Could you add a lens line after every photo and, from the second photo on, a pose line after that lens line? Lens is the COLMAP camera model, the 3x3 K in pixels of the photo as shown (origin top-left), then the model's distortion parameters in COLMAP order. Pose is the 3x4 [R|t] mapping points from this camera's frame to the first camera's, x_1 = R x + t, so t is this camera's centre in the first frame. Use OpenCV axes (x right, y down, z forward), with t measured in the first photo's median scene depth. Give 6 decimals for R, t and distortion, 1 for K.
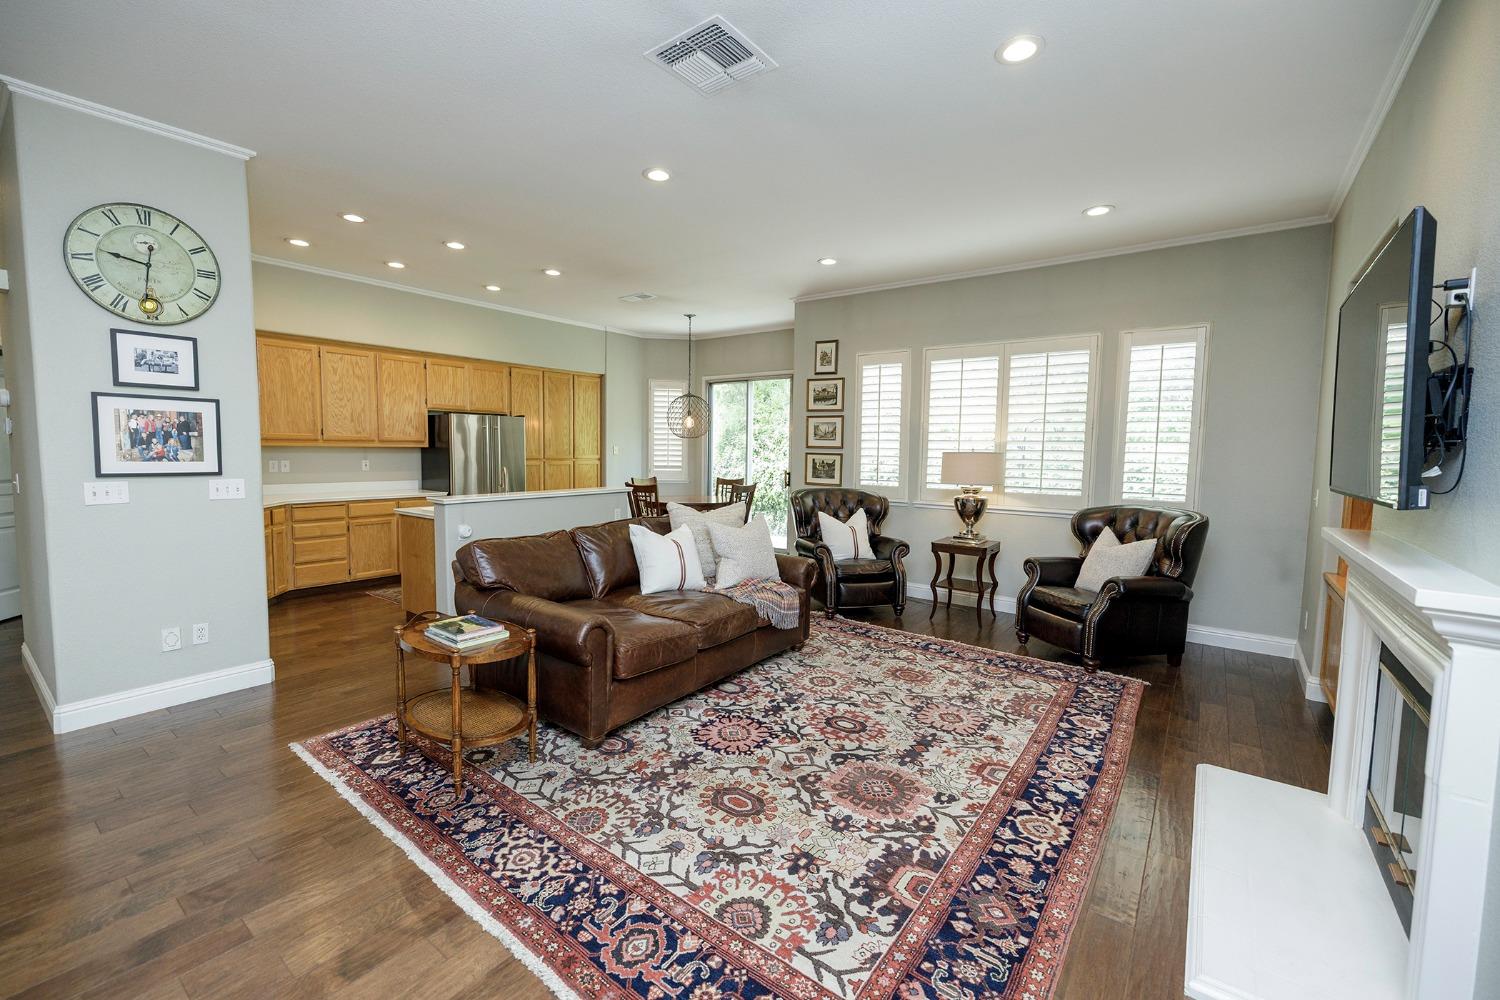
lens RADIAL K [[622.8, 0, 747.2], [0, 622.8, 493.8], [0, 0, 1]] dist [-0.002110, -0.000266]
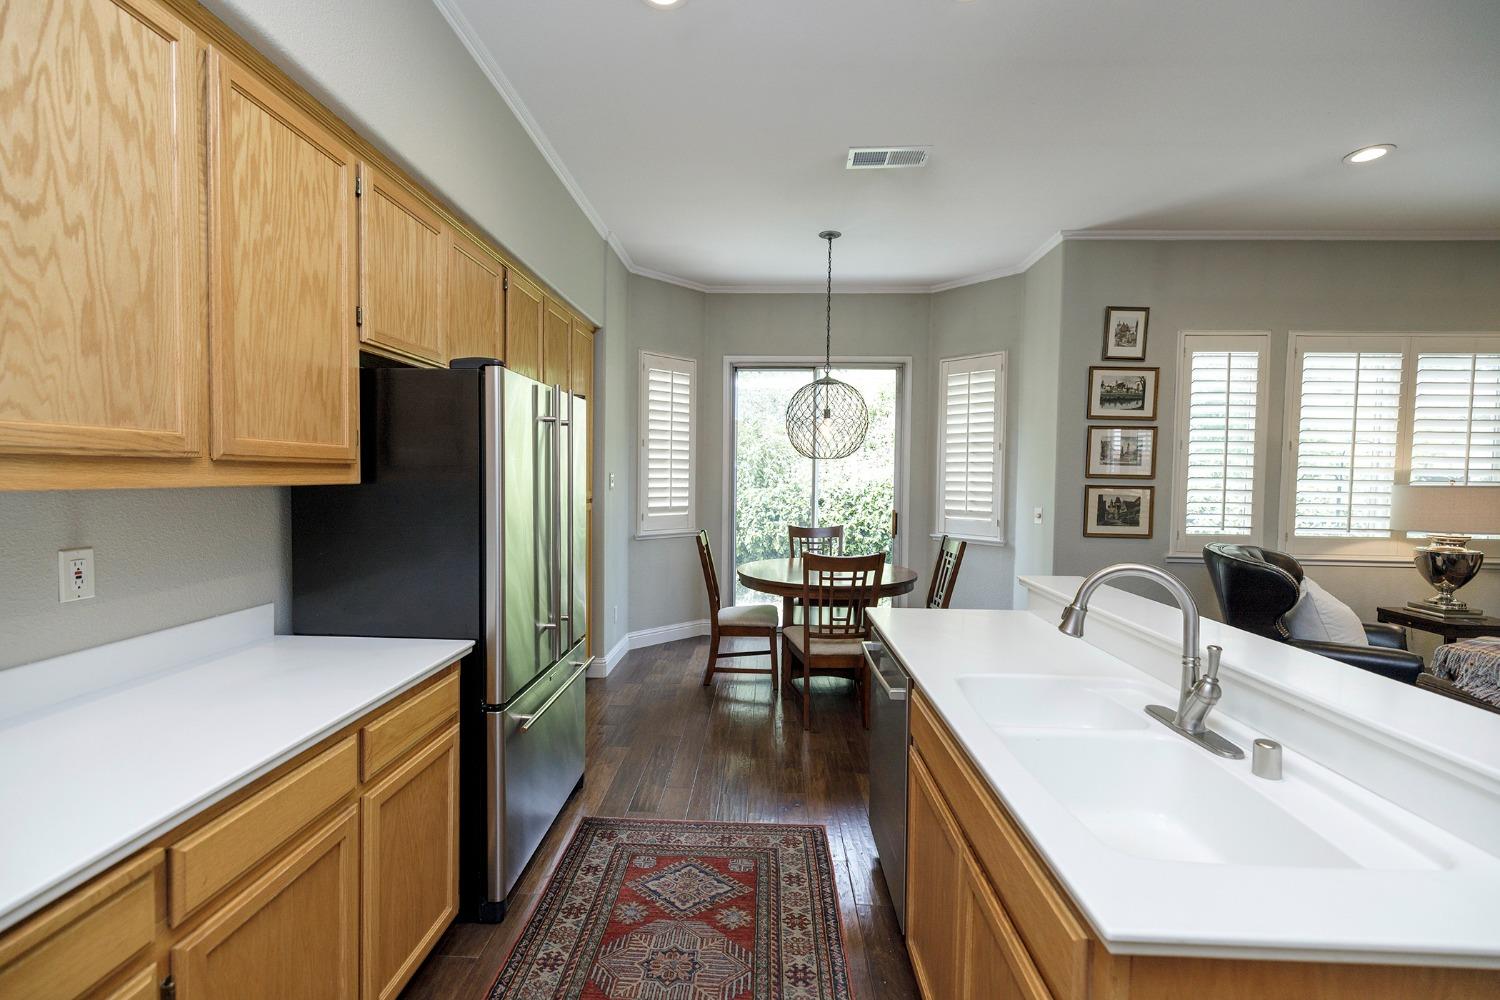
lens RADIAL K [[622.8, 0, 743.0], [0, 622.8, 497.2], [0, 0, 1]] dist [-0.002110, -0.000266]
pose [[0.825903, -0.024706, 0.563271, -0.572471], [0.040926, 0.999031, -0.016189, -0.062595], [-0.562326, 0.036422, 0.826113, 0.735456]]
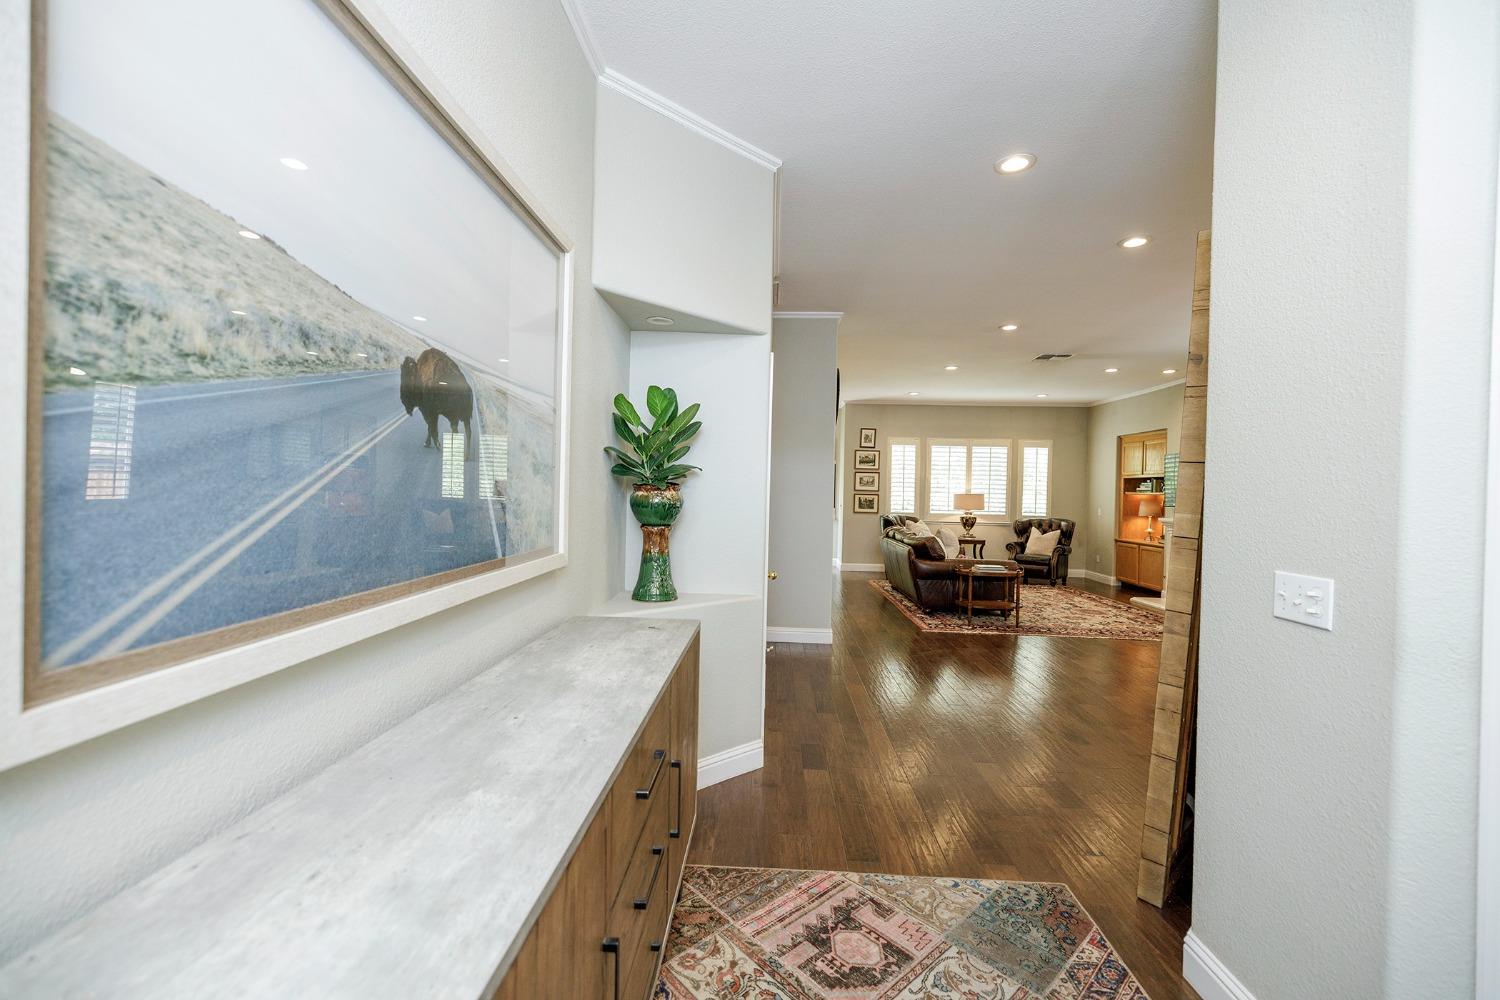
lens RADIAL K [[622.8, 0, 748.2], [0, 622.8, 495.5], [0, 0, 1]] dist [-0.002110, -0.000266]
pose [[0.823085, -0.004951, 0.567897, -1.158885], [0.034144, 0.998585, -0.040781, -0.003557], [-0.566891, 0.052956, 0.822089, -0.215298]]
